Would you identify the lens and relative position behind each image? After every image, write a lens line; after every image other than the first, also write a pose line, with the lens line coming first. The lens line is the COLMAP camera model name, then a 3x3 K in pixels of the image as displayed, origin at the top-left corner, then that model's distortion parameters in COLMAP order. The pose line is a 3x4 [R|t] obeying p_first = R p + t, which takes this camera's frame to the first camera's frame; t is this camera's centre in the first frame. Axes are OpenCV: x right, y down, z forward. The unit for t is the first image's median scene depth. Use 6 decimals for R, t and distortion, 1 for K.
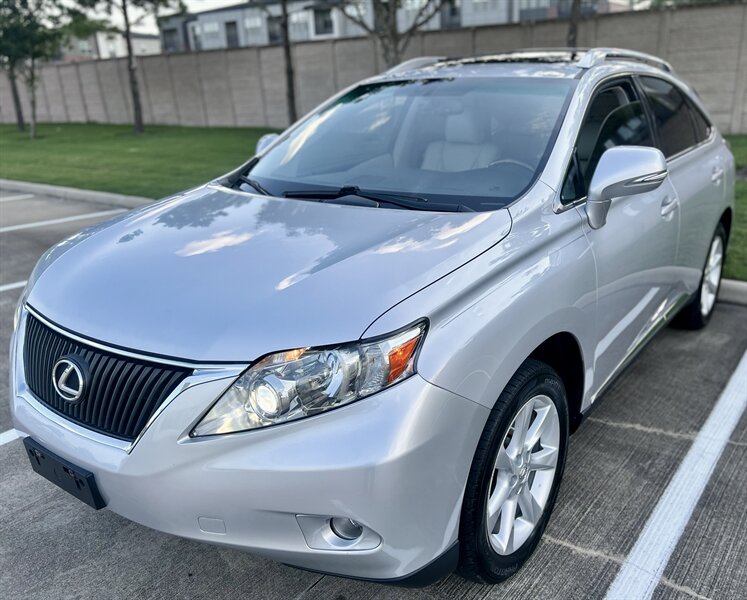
lens RADIAL K [[696.2, 0, 426.0], [0, 696.2, 307.4], [0, 0, 1]] dist [0.030708, -0.034674]
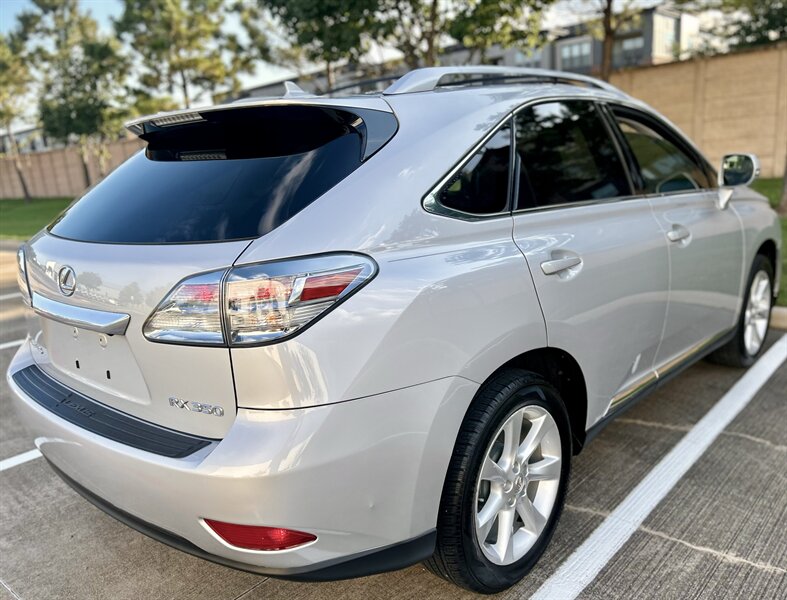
lens RADIAL K [[712.0, 0, 406.0], [0, 712.0, 317.9], [0, 0, 1]] dist [0.041784, -0.052704]
pose [[0.995012, -0.019489, -0.097833, 0.057076], [0.011856, 0.996882, -0.078005, 0.100813], [0.099048, 0.076456, 0.992141, -0.185774]]
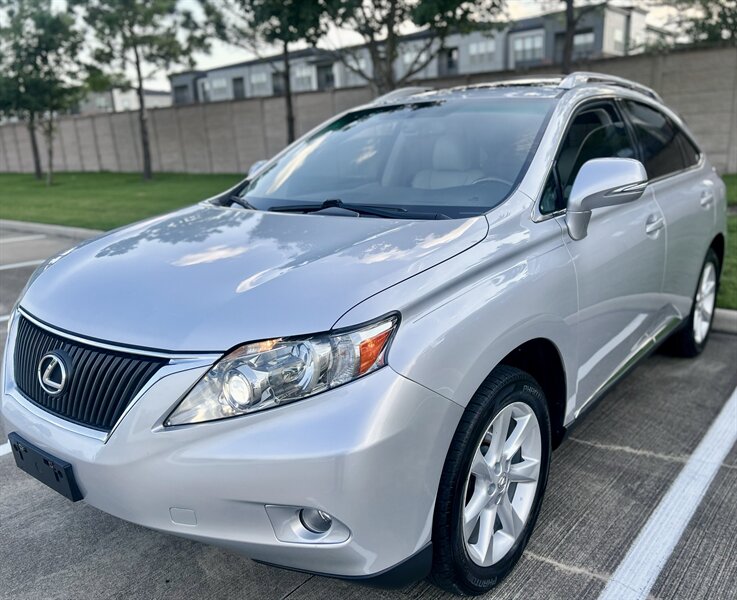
lens RADIAL K [[691.2, 0, 385.4], [0, 691.2, 303.3], [0, 0, 1]] dist [0.027113, -0.022371]
pose [[0.998411, 0.002771, -0.056276, 0.022409], [-0.006815, 0.997396, -0.071801, 0.043969], [0.055930, 0.072070, 0.995830, 0.001236]]
